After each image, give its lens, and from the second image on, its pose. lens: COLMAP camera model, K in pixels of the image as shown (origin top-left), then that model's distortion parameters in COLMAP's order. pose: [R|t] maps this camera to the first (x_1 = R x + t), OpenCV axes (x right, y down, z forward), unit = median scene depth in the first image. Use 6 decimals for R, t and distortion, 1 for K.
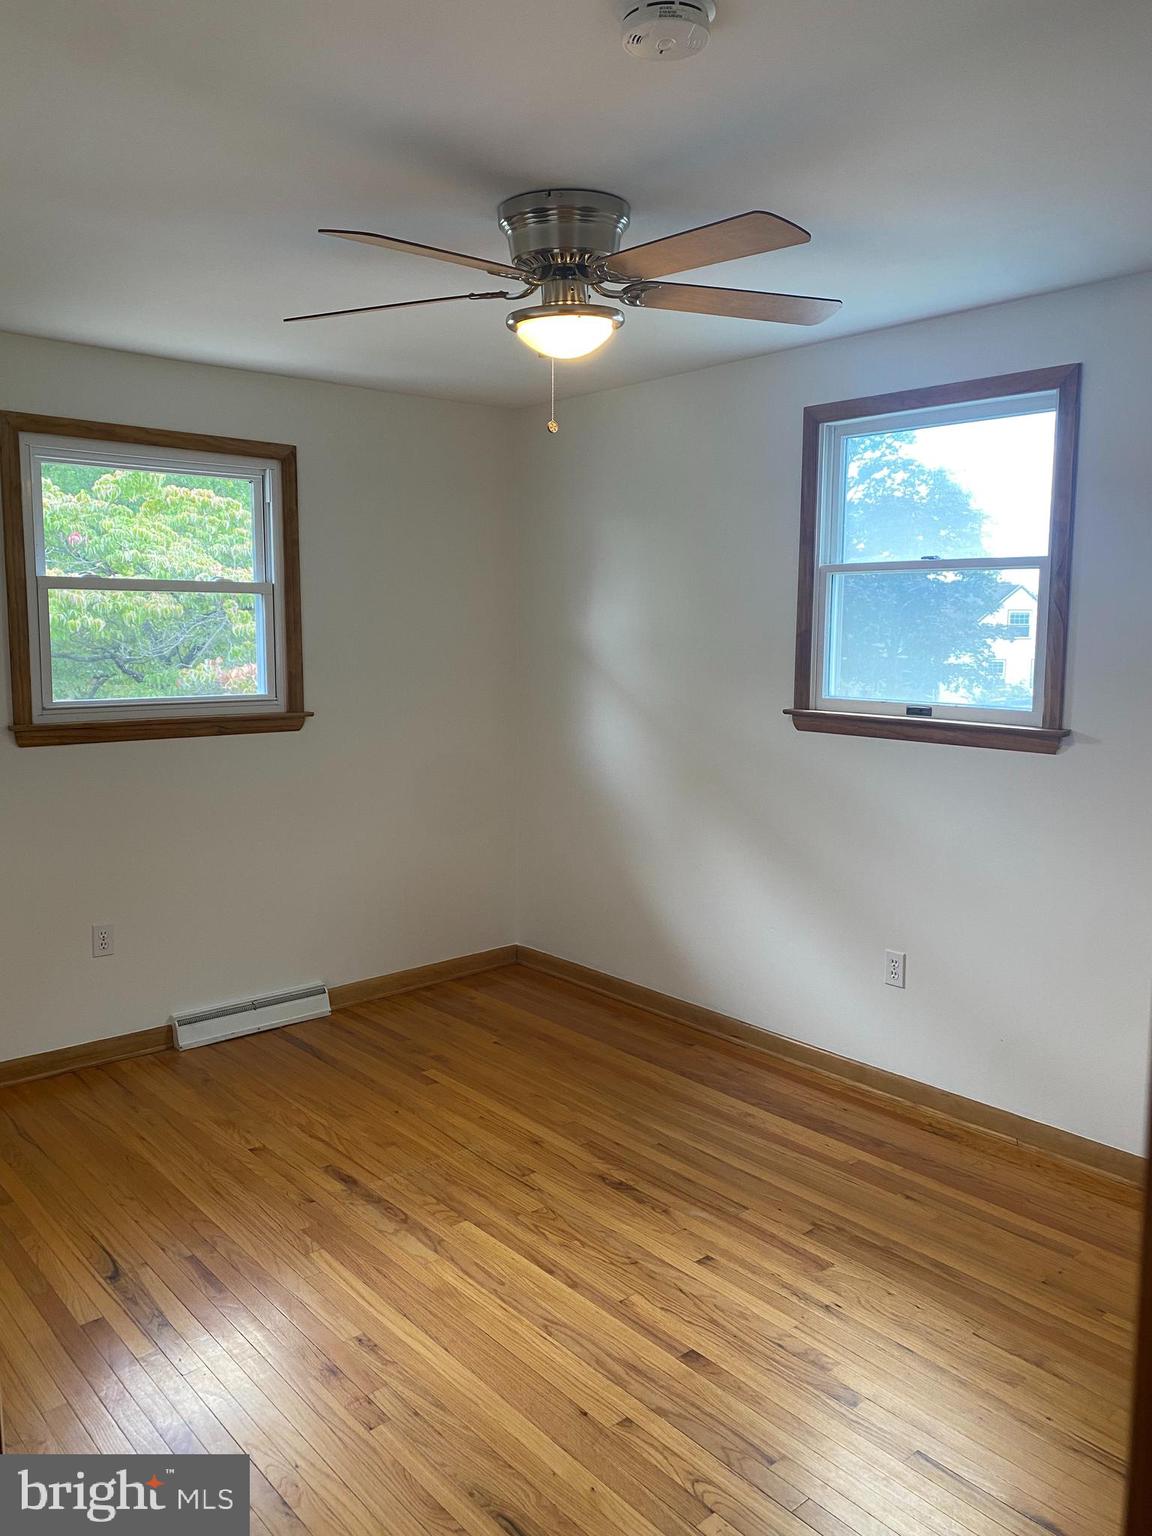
lens RADIAL K [[1159.8, 0, 564.6], [0, 1159.8, 766.6], [0, 0, 1]] dist [0.036294, -0.031277]
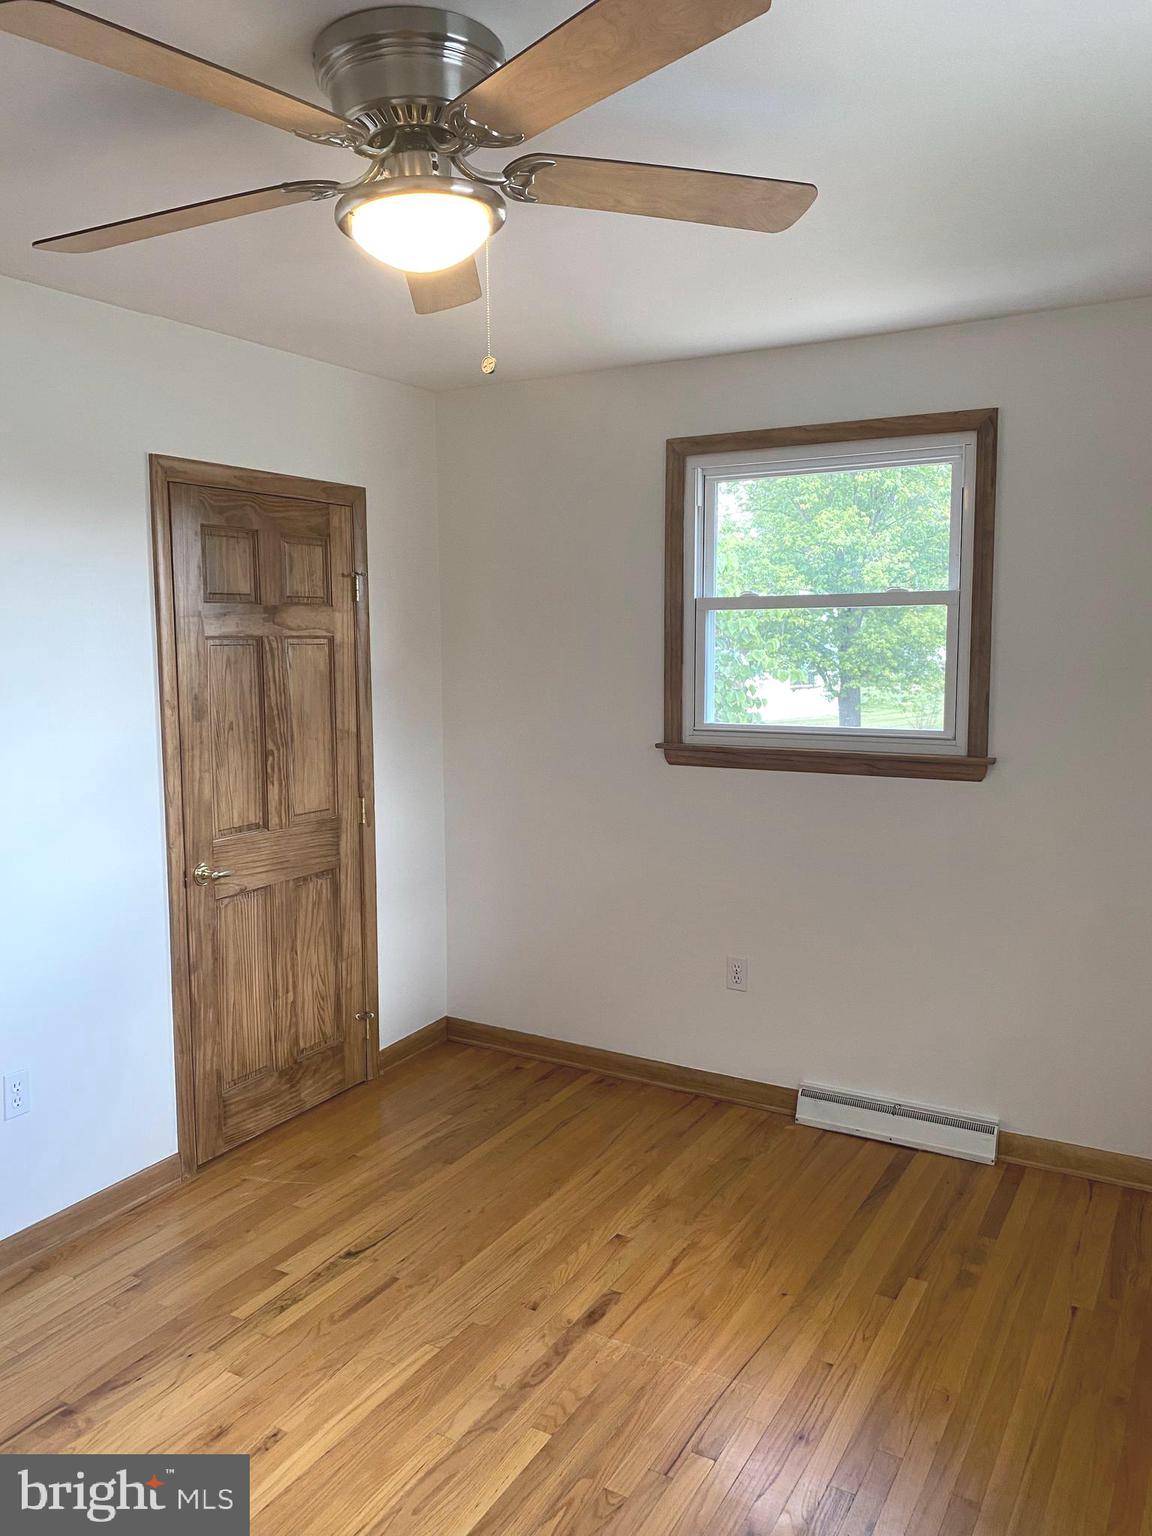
lens RADIAL K [[1159.8, 0, 571.0], [0, 1159.8, 763.3], [0, 0, 1]] dist [0.036294, -0.031277]
pose [[0.329891, 0.094050, -0.939322, 0.423102], [-0.106284, 0.992399, 0.062037, -0.065144], [0.938017, 0.079369, 0.337379, 0.517702]]
